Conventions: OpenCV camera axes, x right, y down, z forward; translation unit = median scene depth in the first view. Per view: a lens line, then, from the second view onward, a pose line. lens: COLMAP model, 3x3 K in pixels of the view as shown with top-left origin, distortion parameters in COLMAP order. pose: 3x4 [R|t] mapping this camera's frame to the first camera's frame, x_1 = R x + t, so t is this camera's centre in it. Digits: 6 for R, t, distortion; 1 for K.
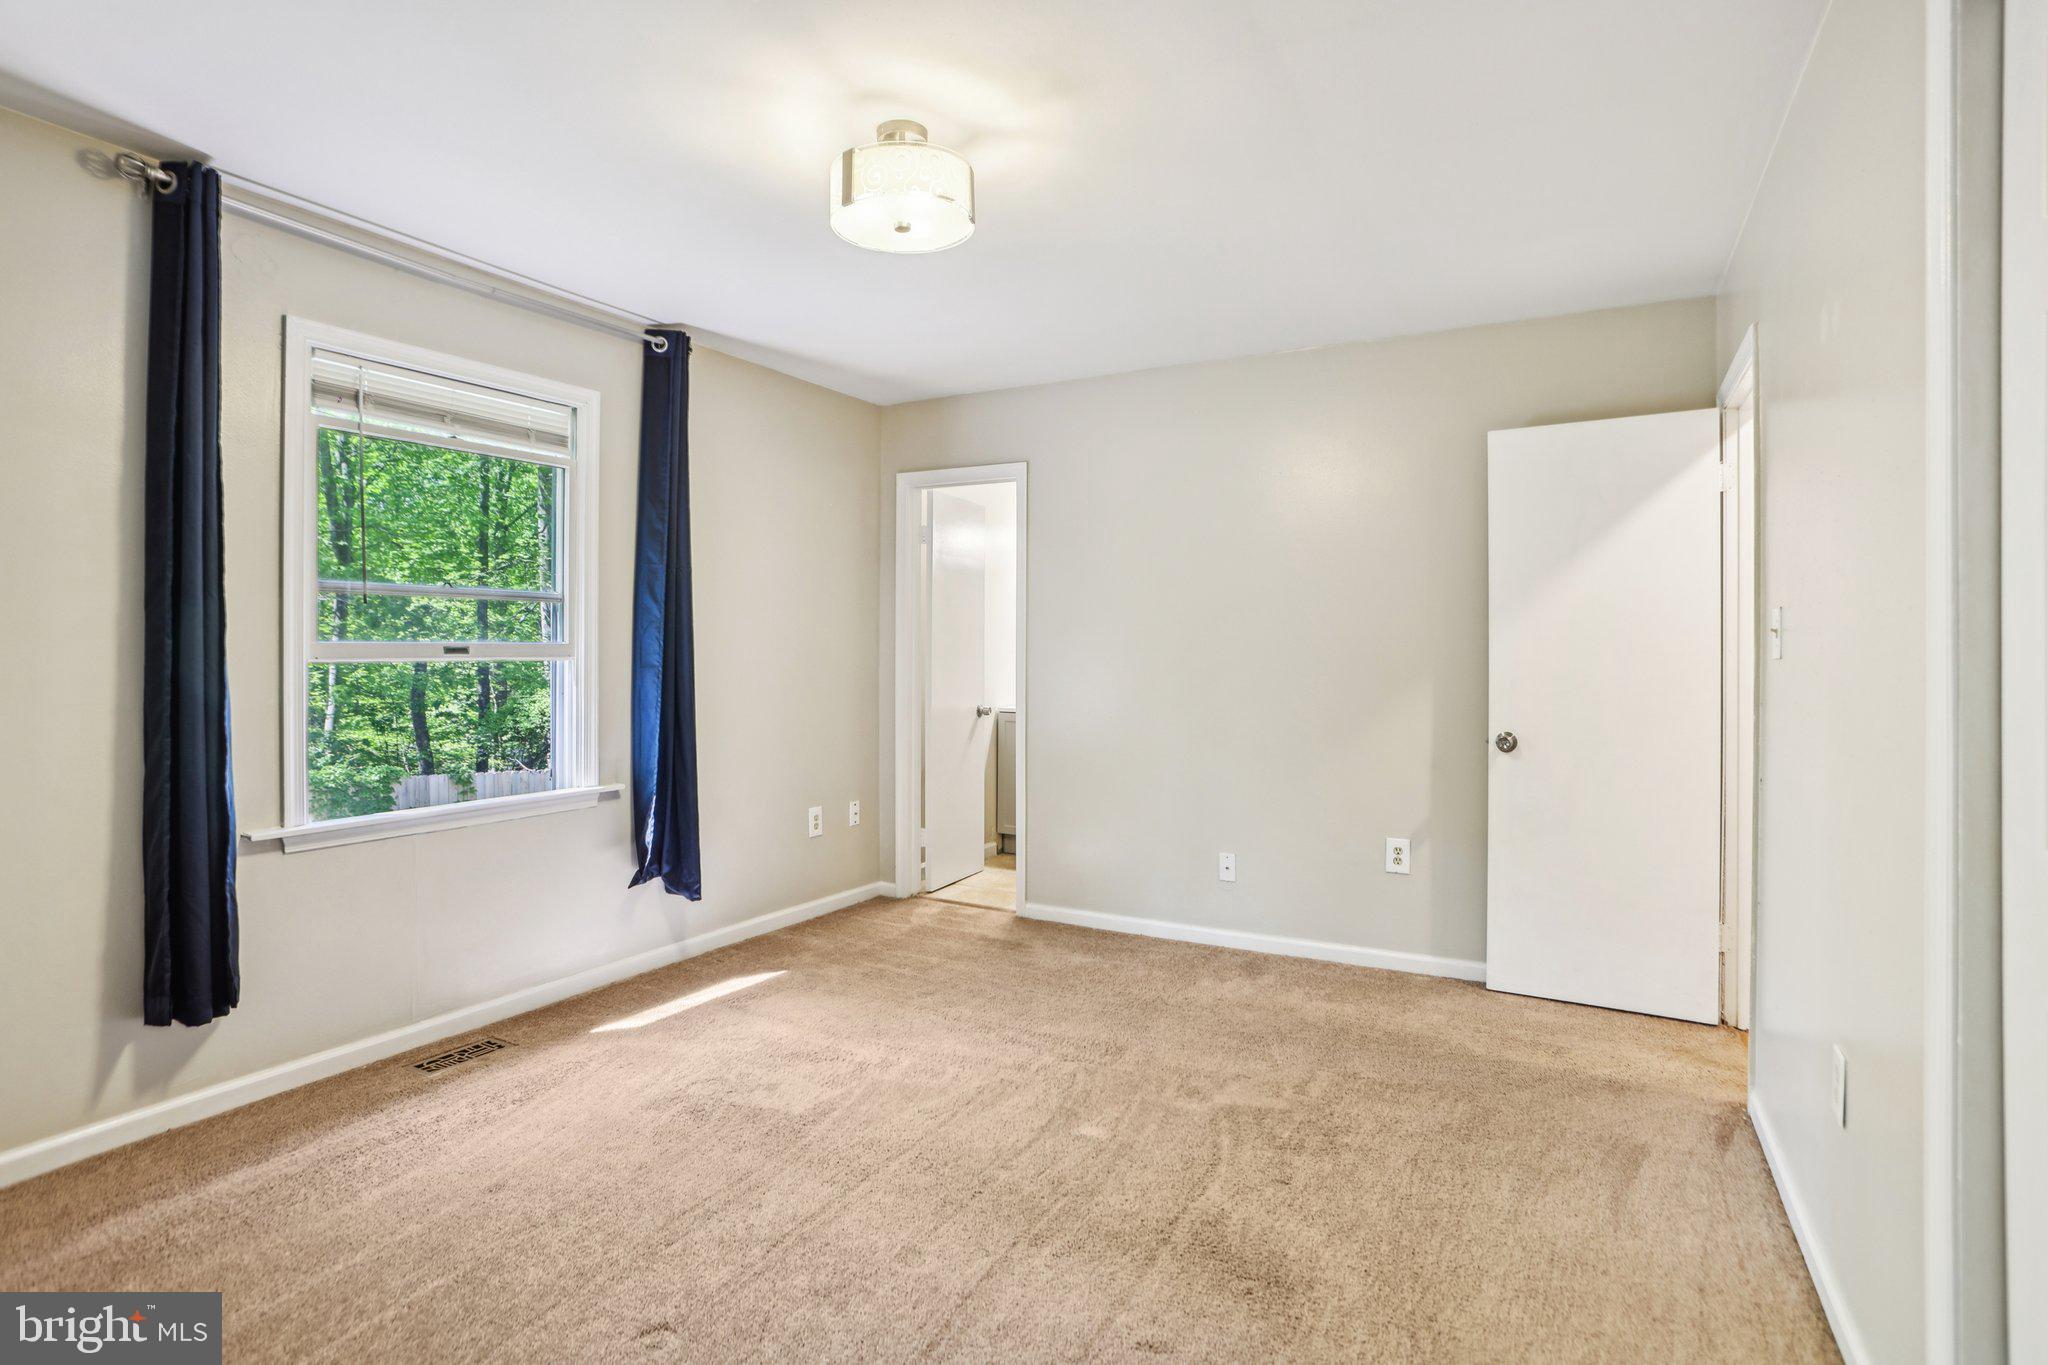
lens RADIAL K [[1058.3, 0, 1019.3], [0, 1058.3, 662.3], [0, 0, 1]] dist [-0.030748, 0.013460]
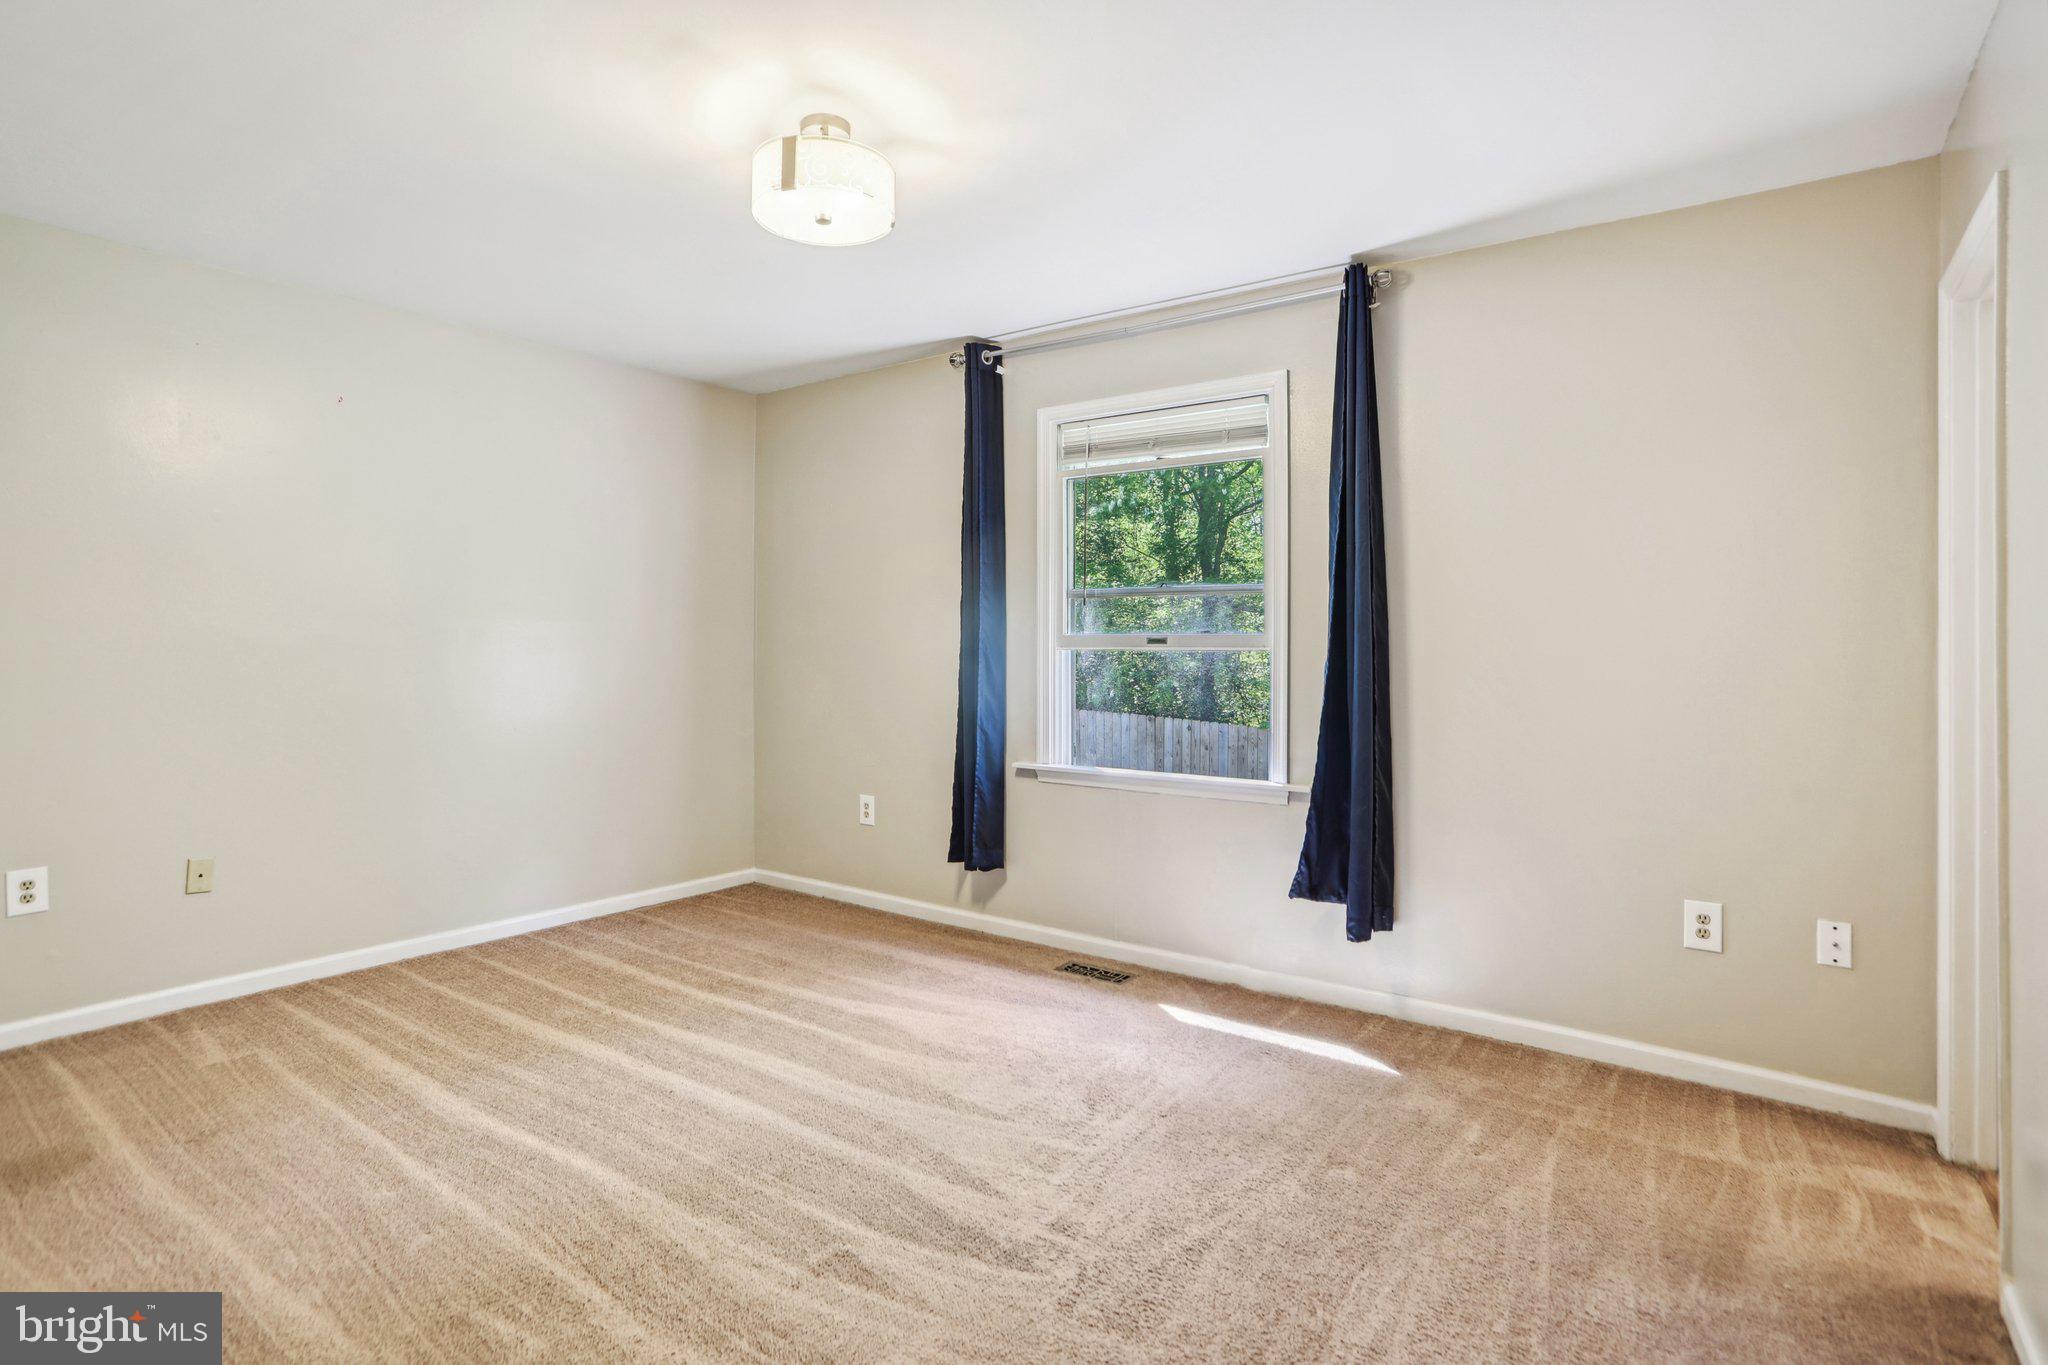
lens RADIAL K [[1058.3, 0, 996.4], [0, 1058.3, 663.1], [0, 0, 1]] dist [-0.030748, 0.013460]
pose [[-0.128117, 0.018397, -0.991588, 0.640330], [-0.016214, 0.999655, 0.020642, -0.008061], [0.991627, 0.018722, -0.127775, 0.950647]]
